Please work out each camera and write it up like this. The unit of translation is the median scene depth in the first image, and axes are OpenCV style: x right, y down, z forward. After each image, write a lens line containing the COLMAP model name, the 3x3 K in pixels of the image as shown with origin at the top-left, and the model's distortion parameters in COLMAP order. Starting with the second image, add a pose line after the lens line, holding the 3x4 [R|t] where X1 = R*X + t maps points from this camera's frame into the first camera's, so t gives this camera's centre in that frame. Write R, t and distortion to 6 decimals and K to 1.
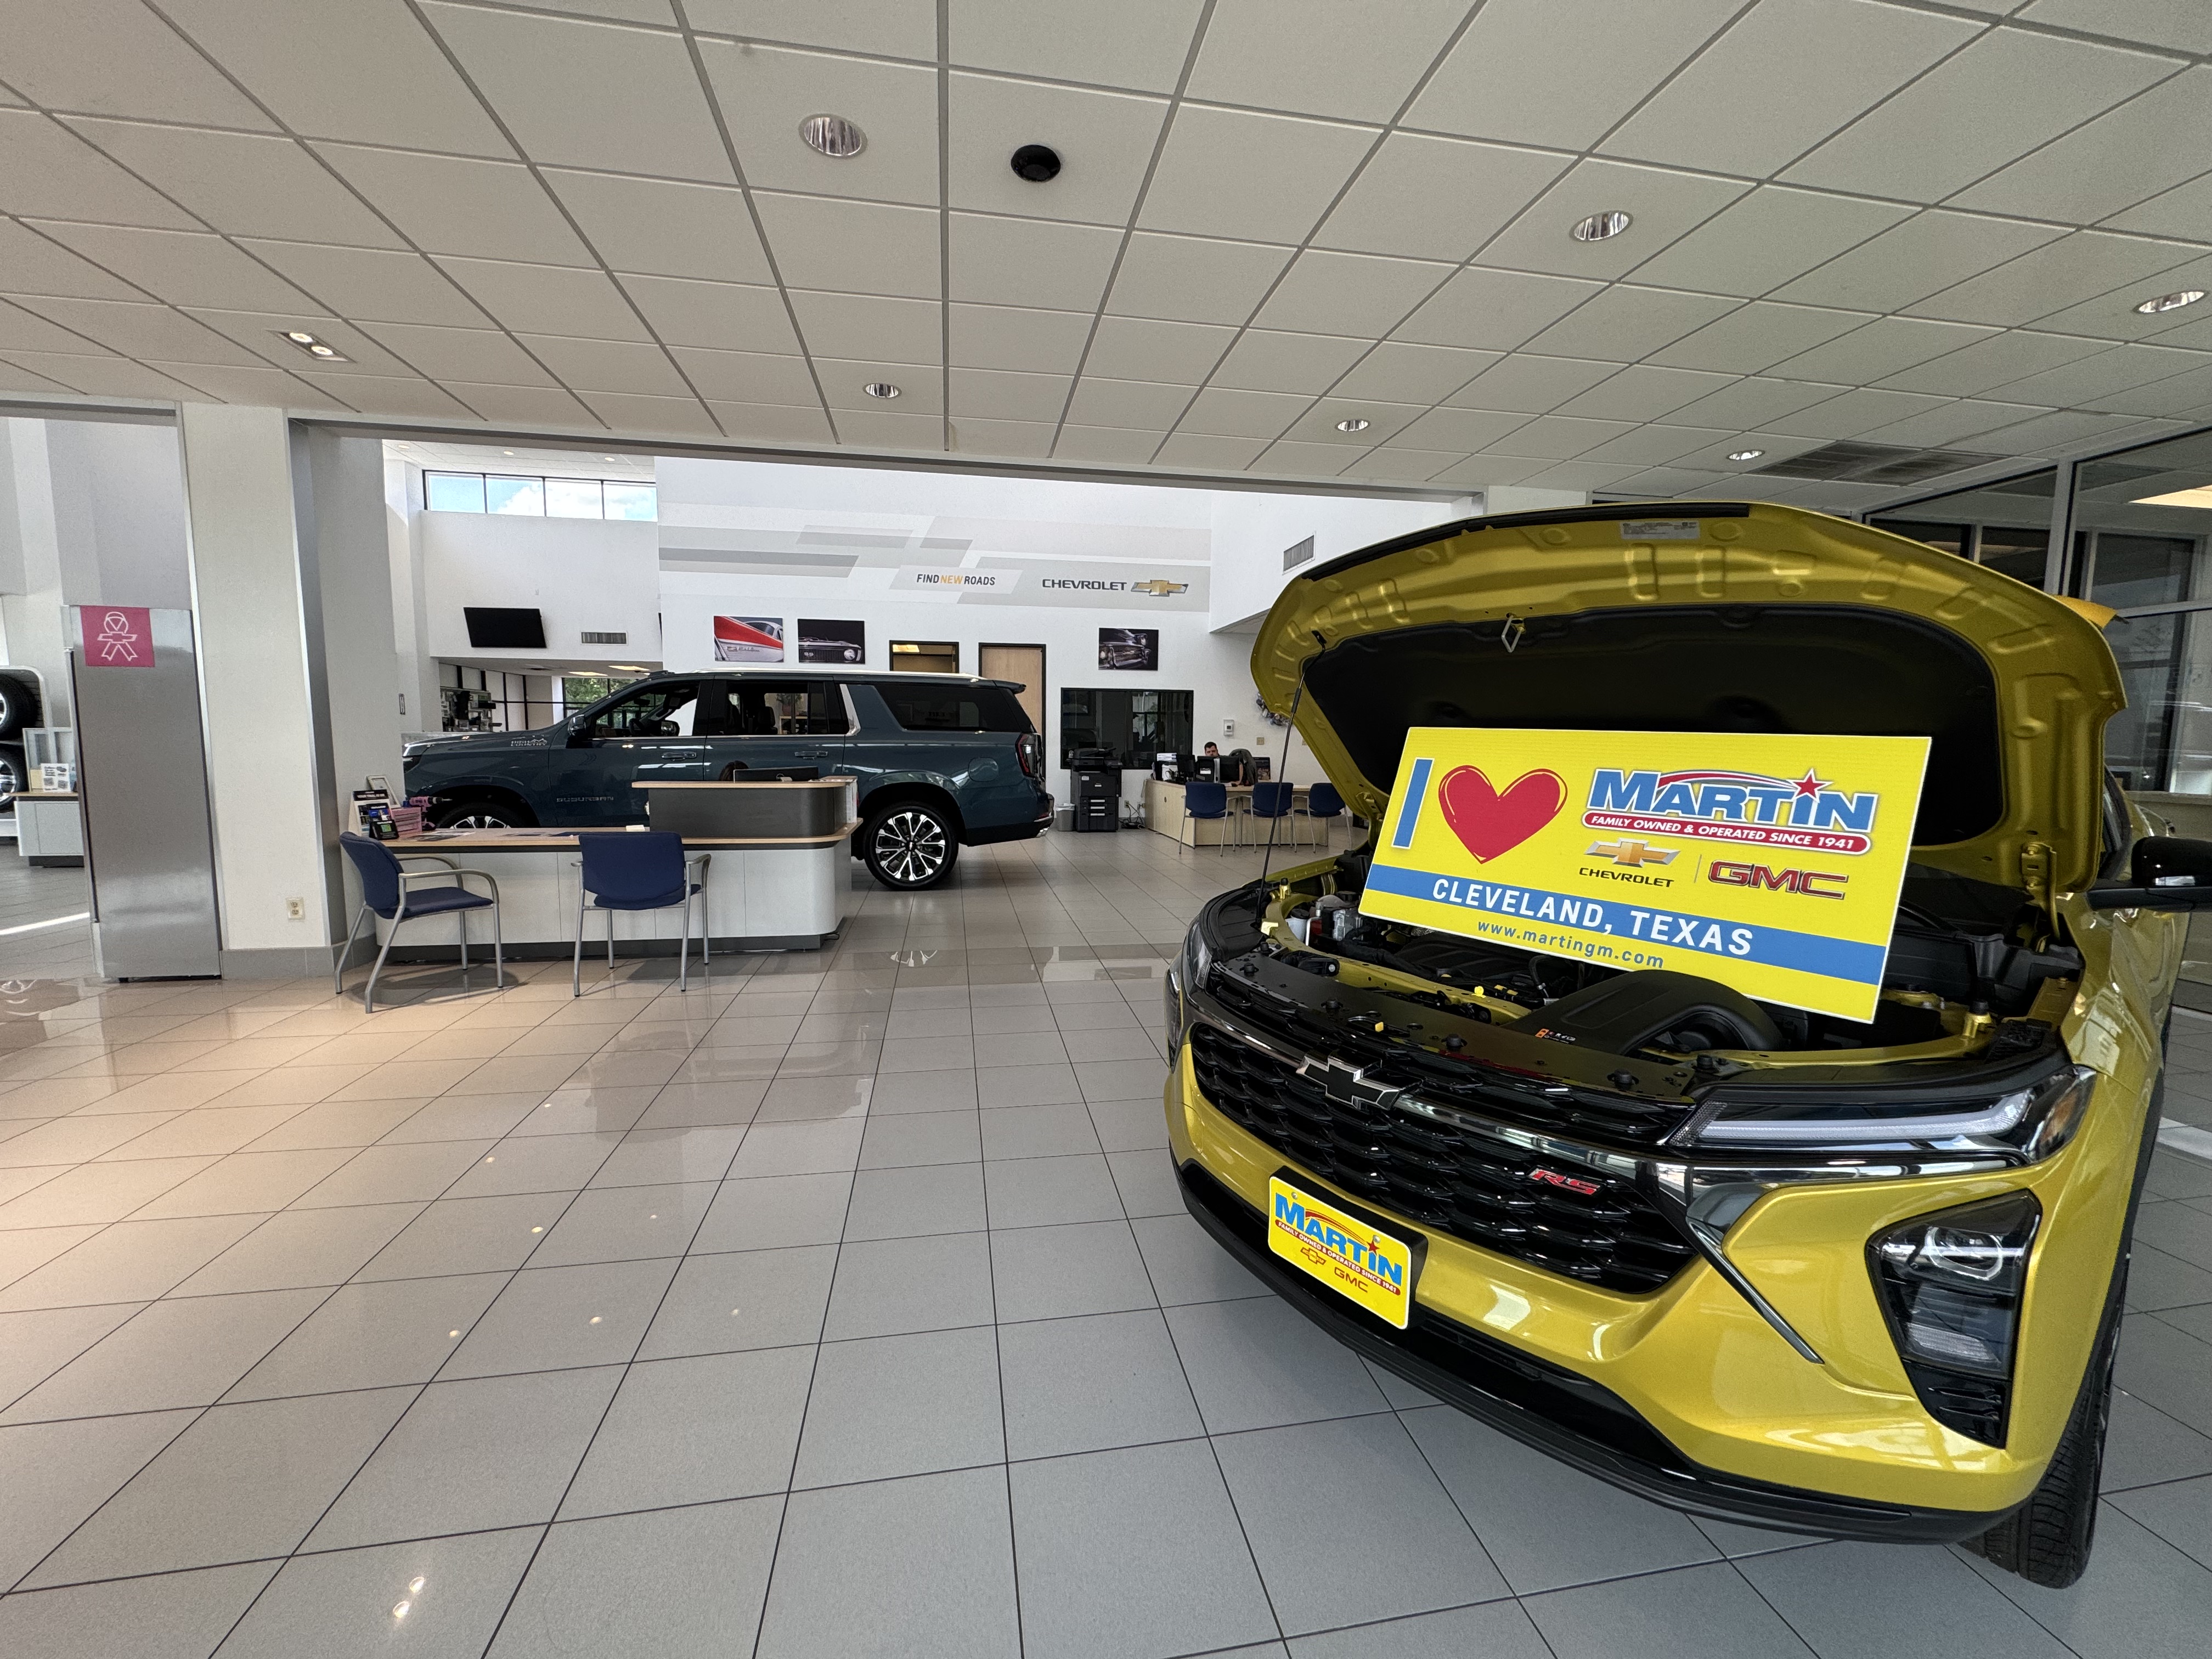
lens RADIAL K [[881.8, 0, 1106.3], [0, 881.8, 830.9], [0, 0, 1]] dist [0.002165, 0.000044]
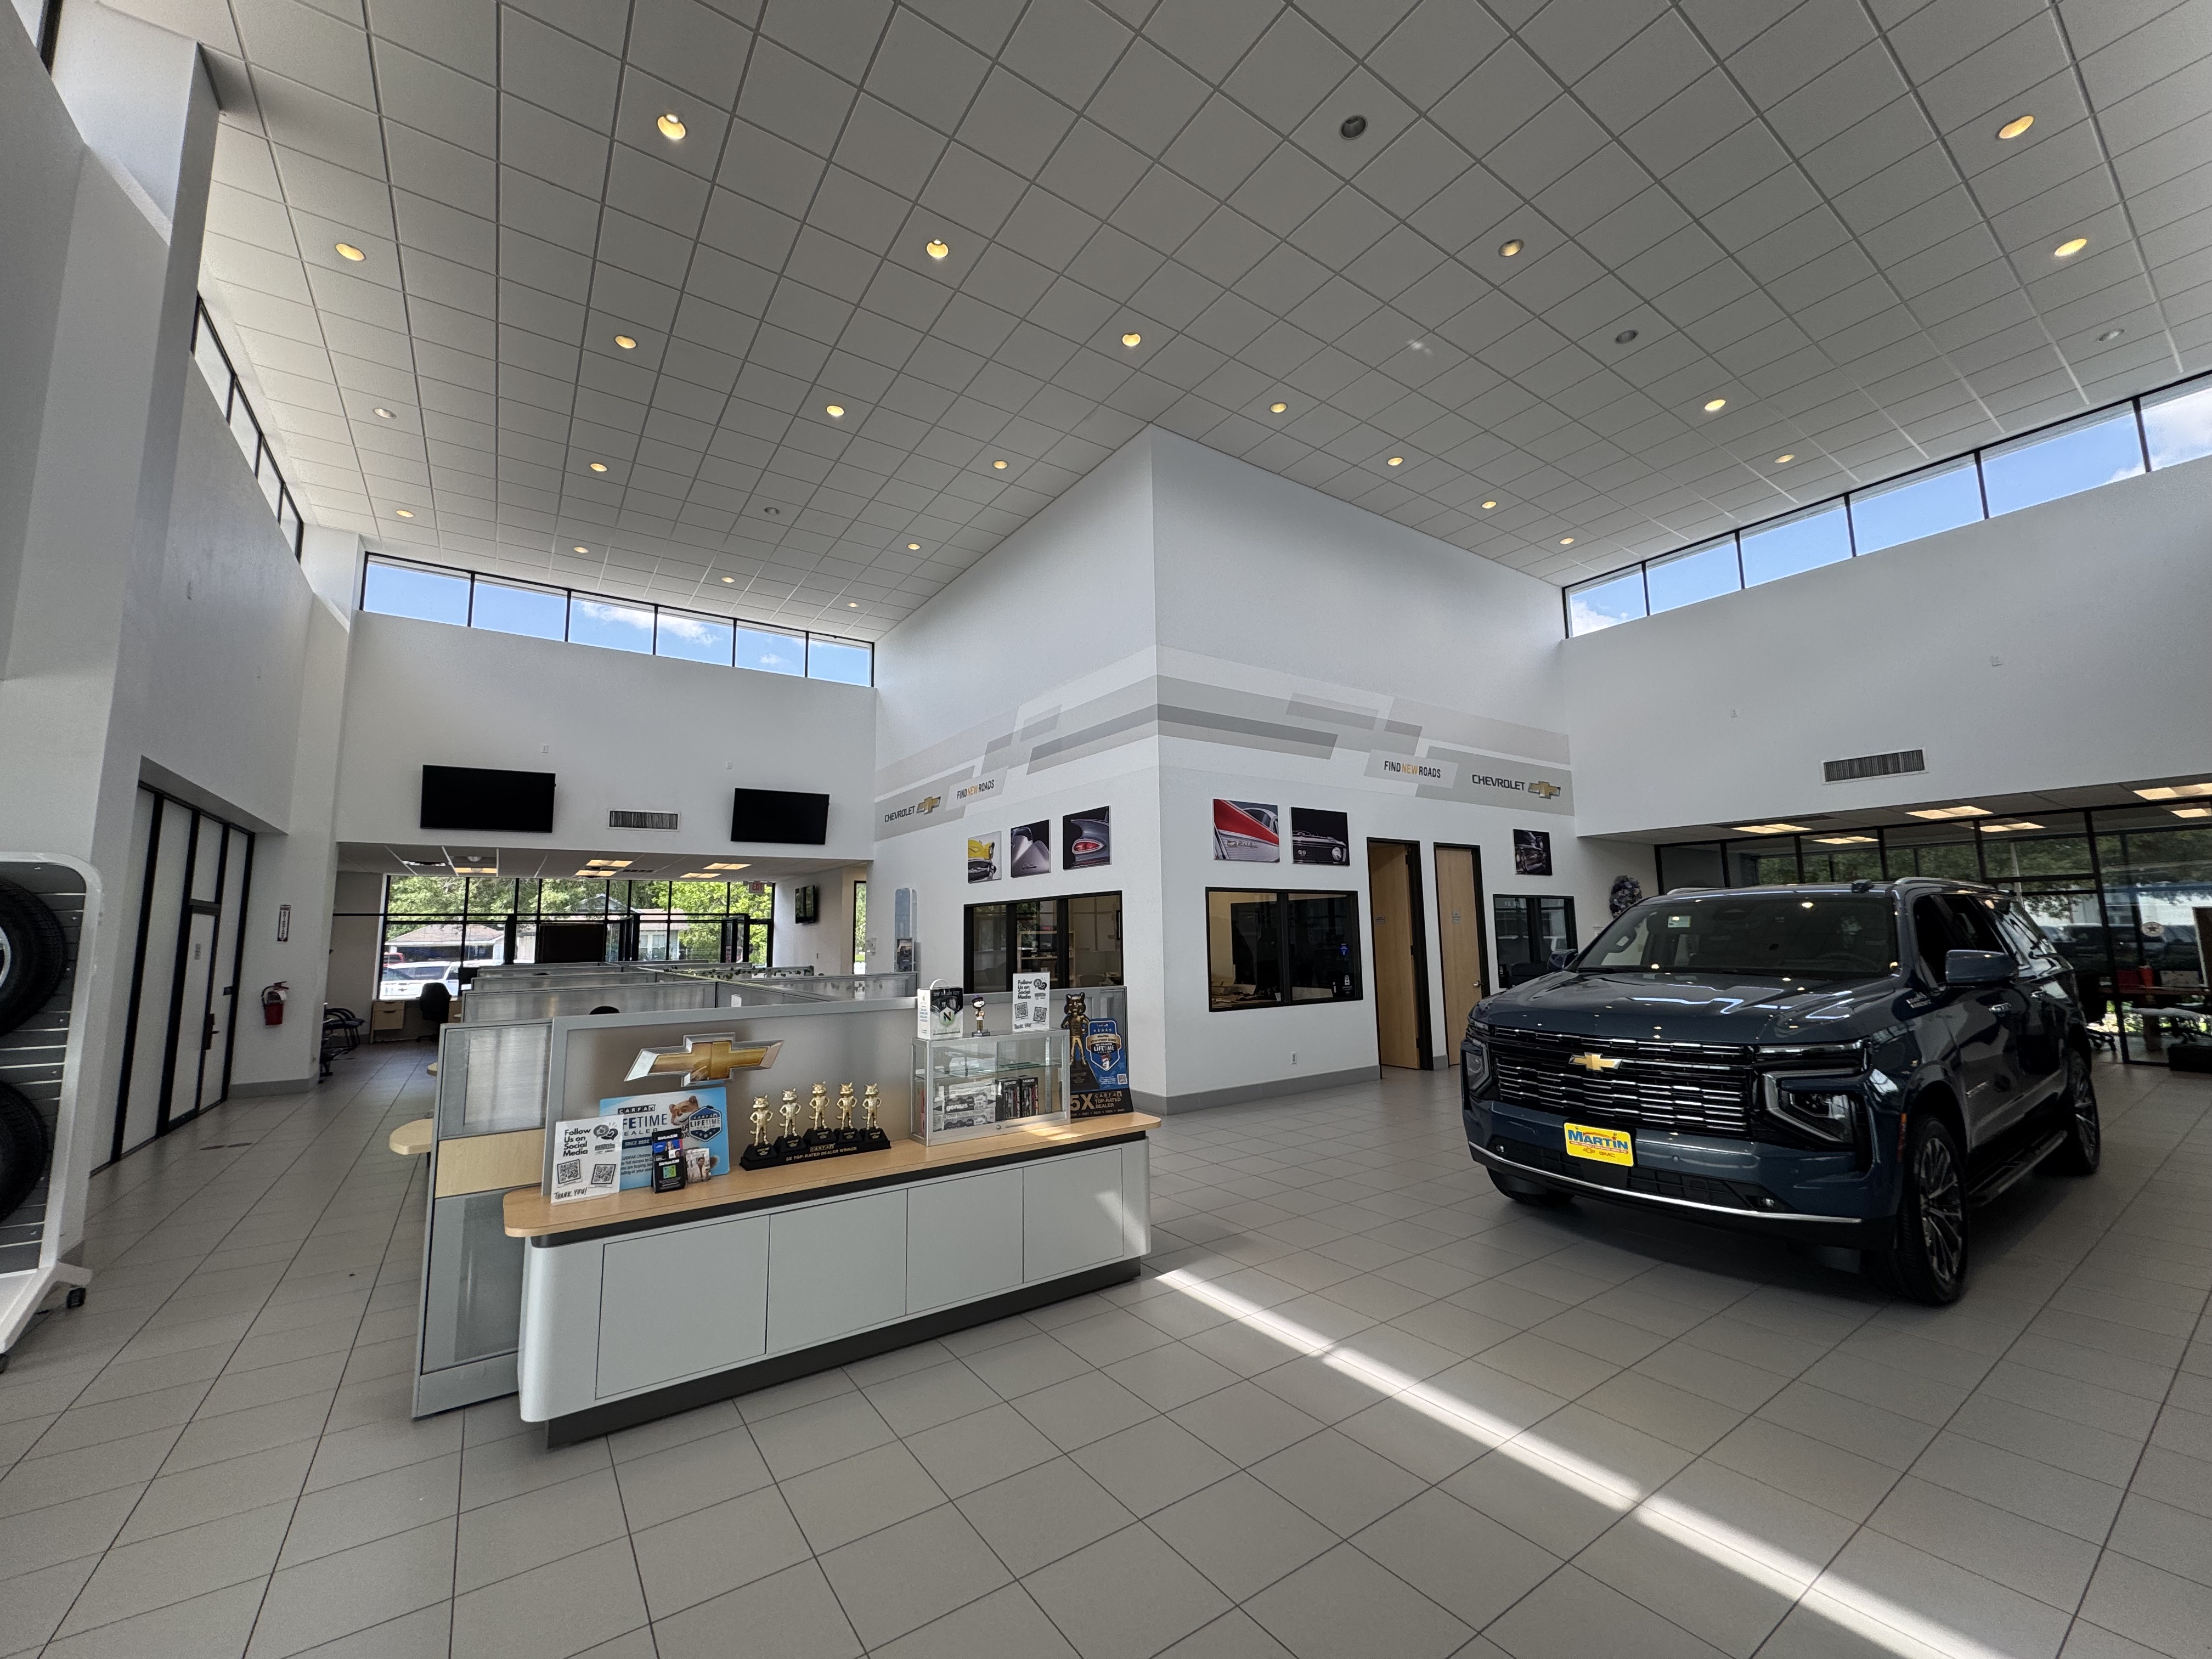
lens RADIAL K [[881.8, 0, 1105.3], [0, 881.8, 821.8], [0, 0, 1]] dist [0.002165, 0.000044]
pose [[0.909627, 0.032104, 0.414185, -0.791644], [0.064441, 0.974037, -0.217024, -0.069788], [-0.410398, 0.224102, 0.883941, 0.379595]]
